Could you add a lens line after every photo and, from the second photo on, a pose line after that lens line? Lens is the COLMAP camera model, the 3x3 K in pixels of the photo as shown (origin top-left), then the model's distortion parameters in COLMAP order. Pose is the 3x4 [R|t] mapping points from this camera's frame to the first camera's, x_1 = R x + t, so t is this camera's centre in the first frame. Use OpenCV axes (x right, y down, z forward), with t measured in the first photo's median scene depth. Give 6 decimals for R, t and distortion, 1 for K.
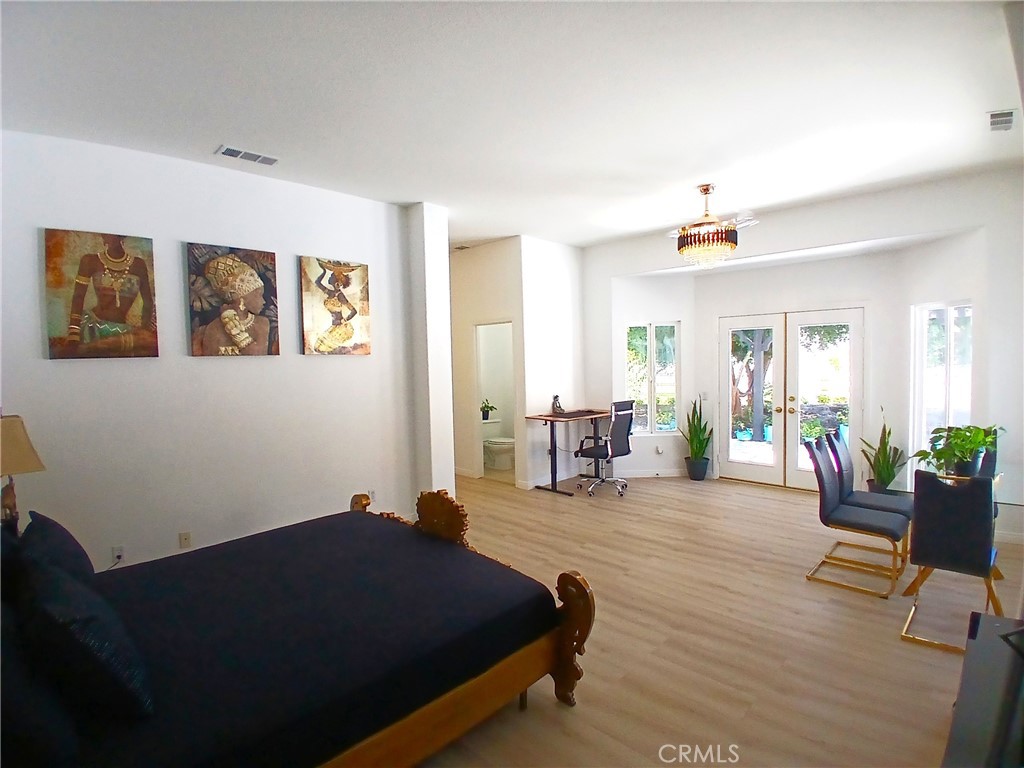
lens RADIAL K [[511.5, 0, 508.1], [0, 511.5, 385.1], [0, 0, 1]] dist [0.002595, -0.042855]
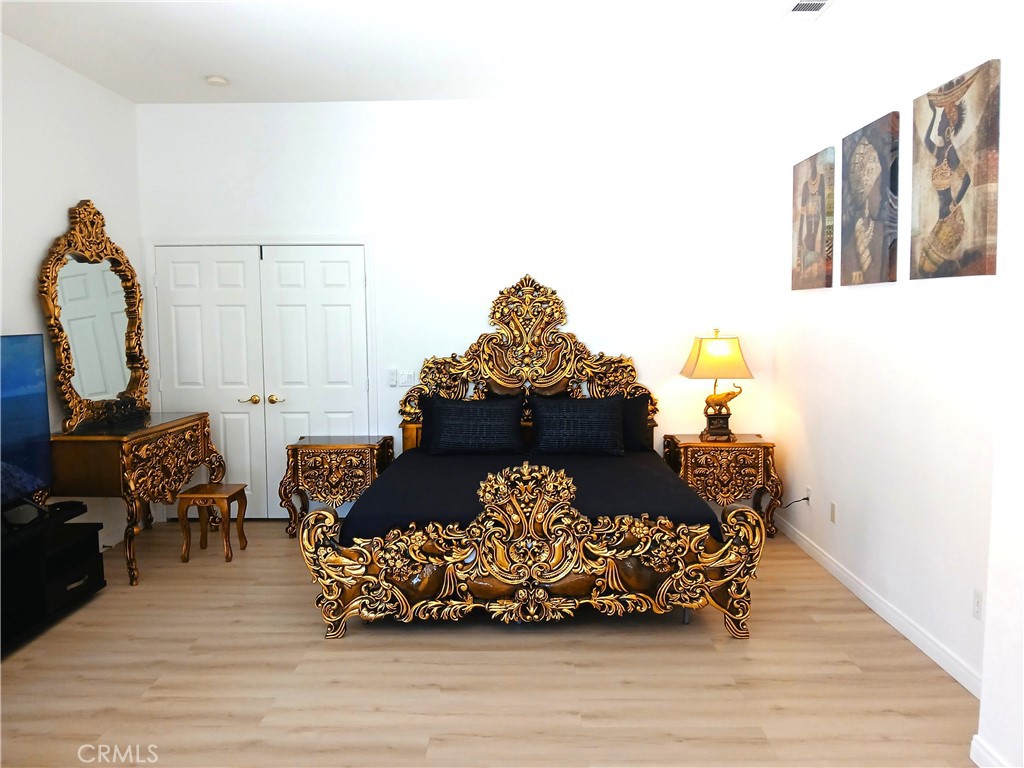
lens RADIAL K [[792.9, 0, 491.7], [0, 792.9, 376.4], [0, 0, 1]] dist [0.090965, -0.183673]
pose [[-0.738023, 0.083373, -0.669606, 0.562727], [-0.008671, 0.991084, 0.132956, -0.071901], [0.674720, 0.103931, -0.730720, 1.431473]]
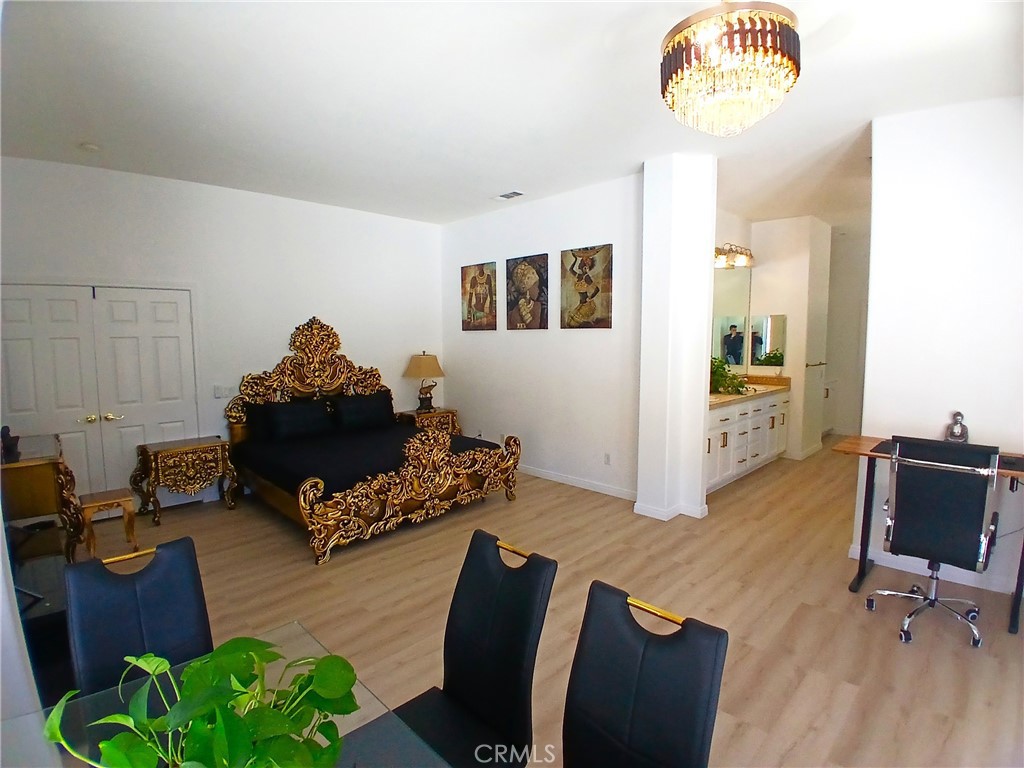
lens RADIAL K [[511.5, 0, 508.1], [0, 511.5, 385.1], [0, 0, 1]] dist [0.002595, -0.042855]
pose [[-0.013390, 0.119912, -0.992694, 0.958187], [-0.046287, 0.991645, 0.120409, -0.072339], [0.998838, 0.047562, -0.007728, 0.944993]]
